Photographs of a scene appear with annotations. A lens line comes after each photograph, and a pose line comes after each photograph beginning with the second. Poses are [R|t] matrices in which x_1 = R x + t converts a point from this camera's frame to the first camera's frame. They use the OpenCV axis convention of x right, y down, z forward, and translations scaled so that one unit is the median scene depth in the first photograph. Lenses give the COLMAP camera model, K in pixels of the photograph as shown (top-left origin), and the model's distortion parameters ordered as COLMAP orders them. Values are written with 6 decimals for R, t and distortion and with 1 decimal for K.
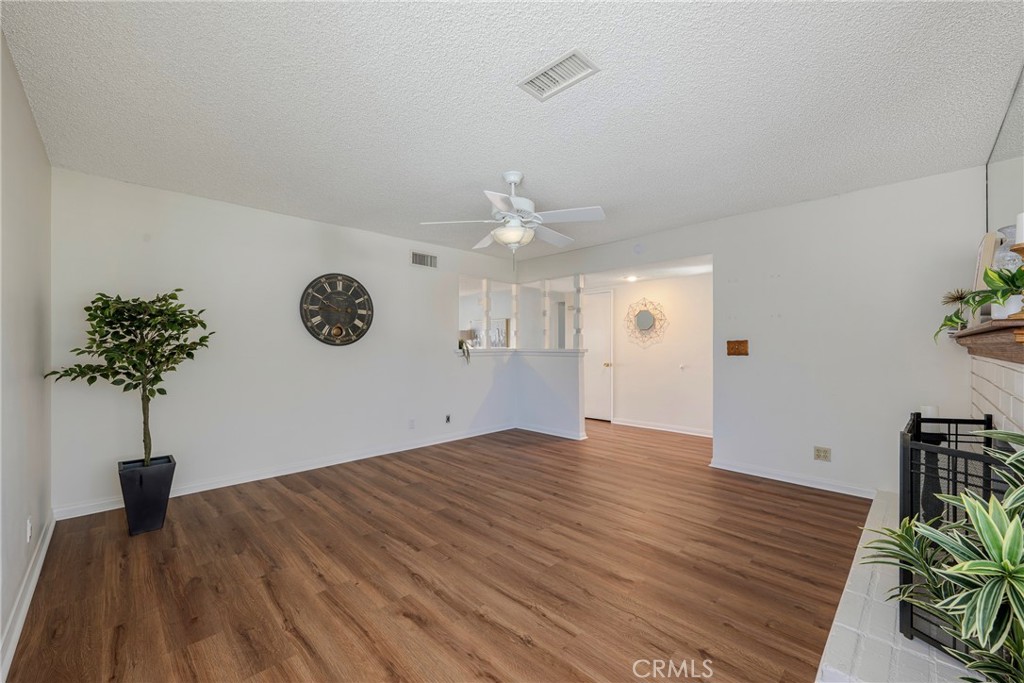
lens RADIAL K [[411.3, 0, 521.7], [0, 411.3, 345.6], [0, 0, 1]] dist [0.000973, -0.001303]
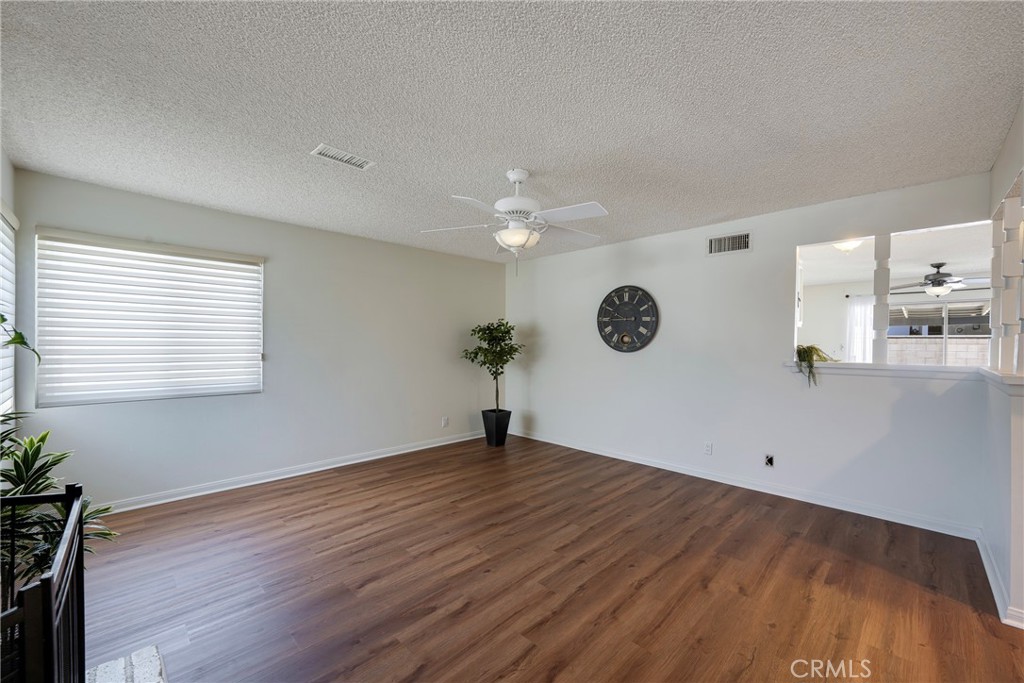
lens RADIAL K [[411.3, 0, 504.7], [0, 411.3, 351.0], [0, 0, 1]] dist [0.000973, -0.001303]
pose [[-0.018623, 0.020543, -0.999616, 0.675916], [-0.010180, 0.999733, 0.020735, -0.022718], [0.999775, 0.010563, -0.018409, 0.729390]]
